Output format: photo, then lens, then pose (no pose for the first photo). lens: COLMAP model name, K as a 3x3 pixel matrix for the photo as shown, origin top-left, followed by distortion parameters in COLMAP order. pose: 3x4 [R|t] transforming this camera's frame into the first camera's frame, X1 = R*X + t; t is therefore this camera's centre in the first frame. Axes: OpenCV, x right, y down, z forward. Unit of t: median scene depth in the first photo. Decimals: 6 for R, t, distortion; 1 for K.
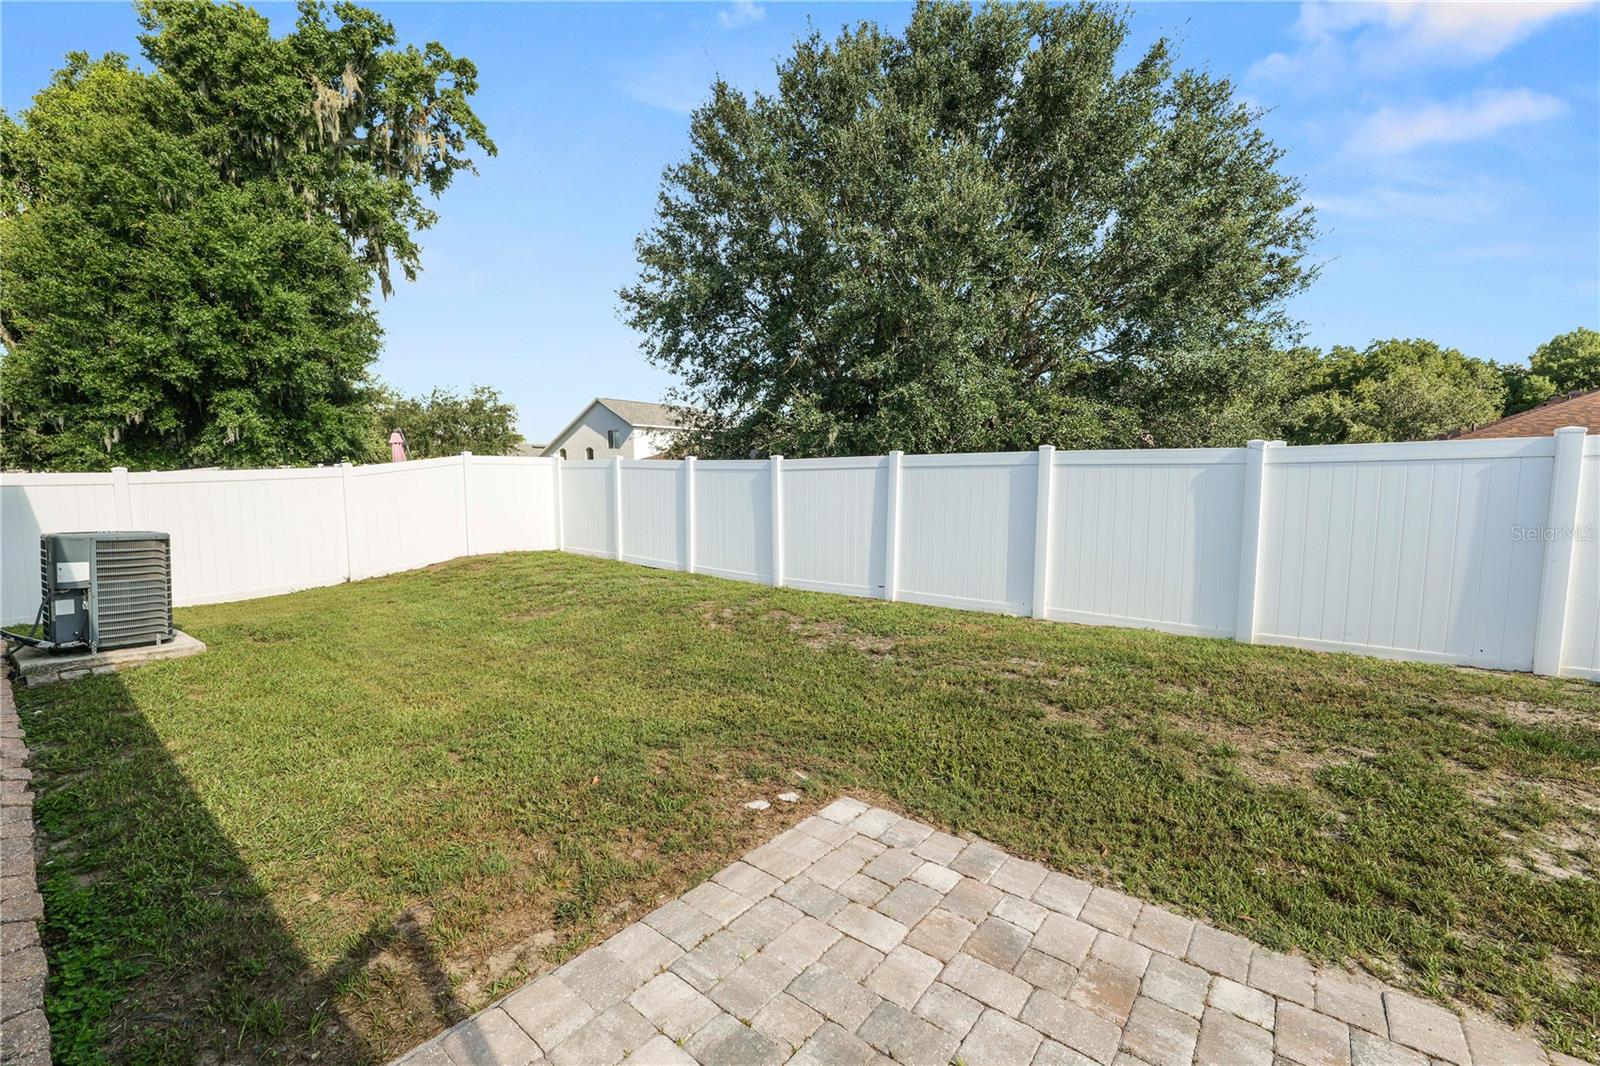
lens RADIAL K [[651.3, 0, 796.8], [0, 651.3, 533.9], [0, 0, 1]] dist [-0.013433, 0.001266]
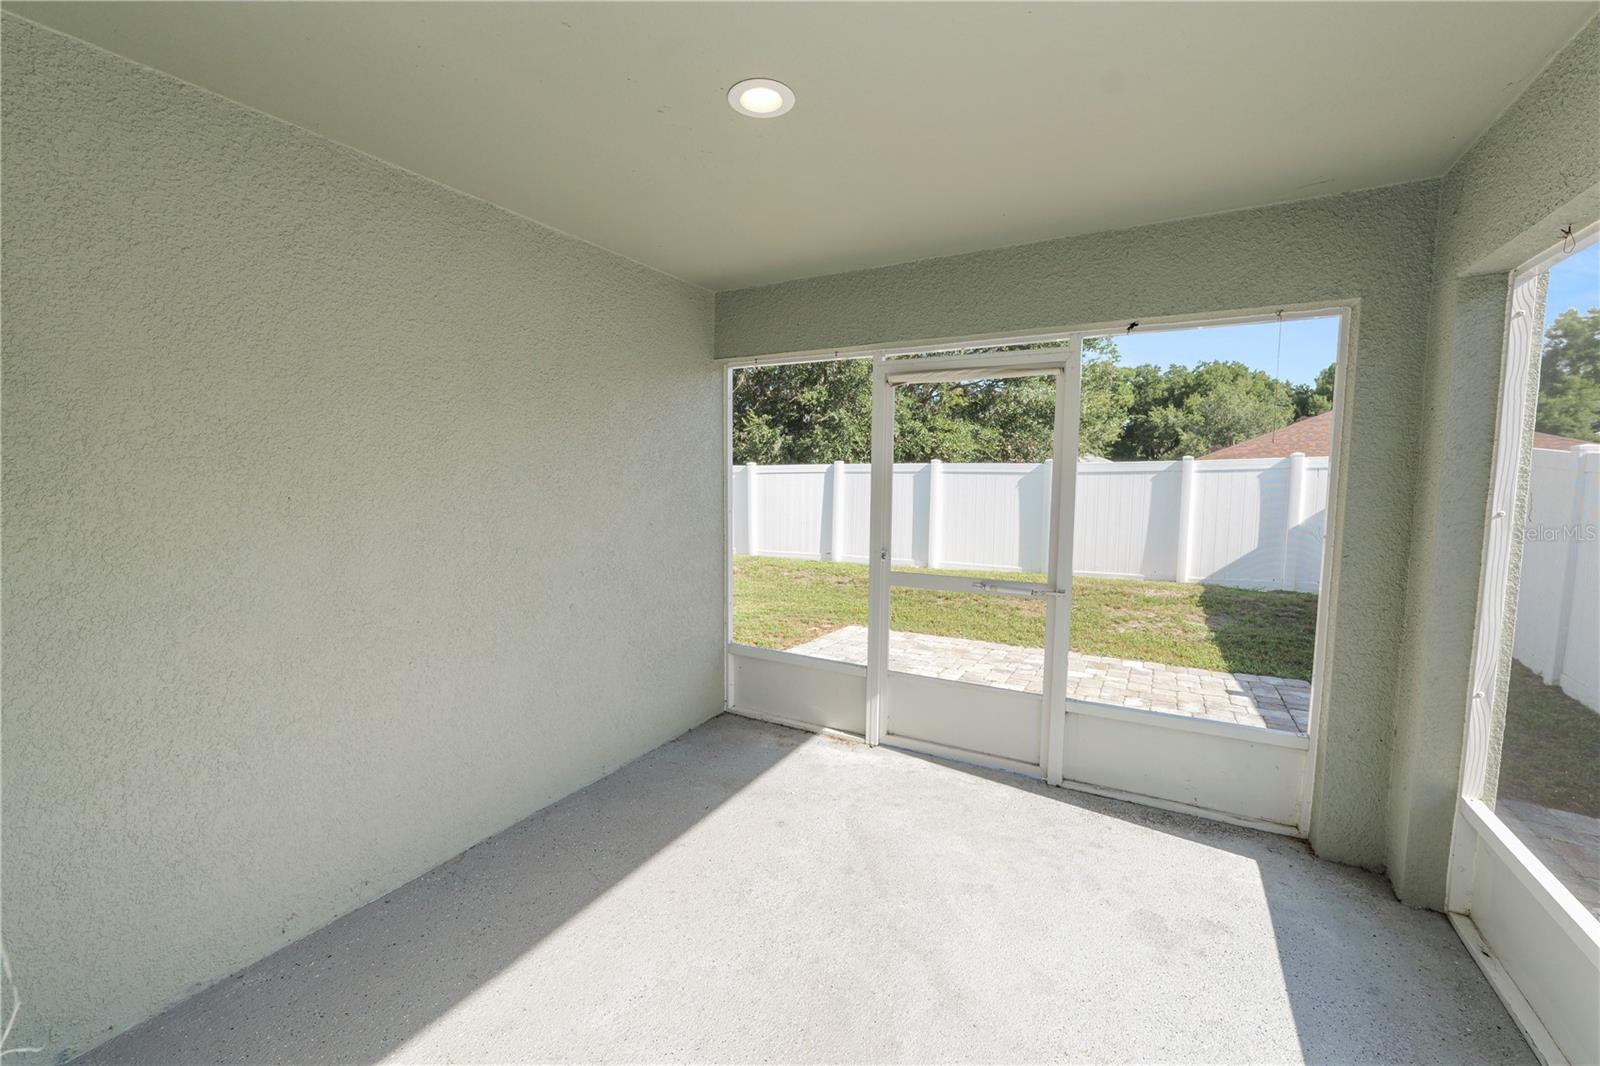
lens RADIAL K [[651.3, 0, 803.1], [0, 651.3, 537.9], [0, 0, 1]] dist [-0.013433, 0.001266]
pose [[0.986033, -0.011921, 0.166122, -0.109671], [0.010677, 0.999908, 0.008382, 0.020619], [-0.166207, -0.006491, 0.986070, -0.280805]]
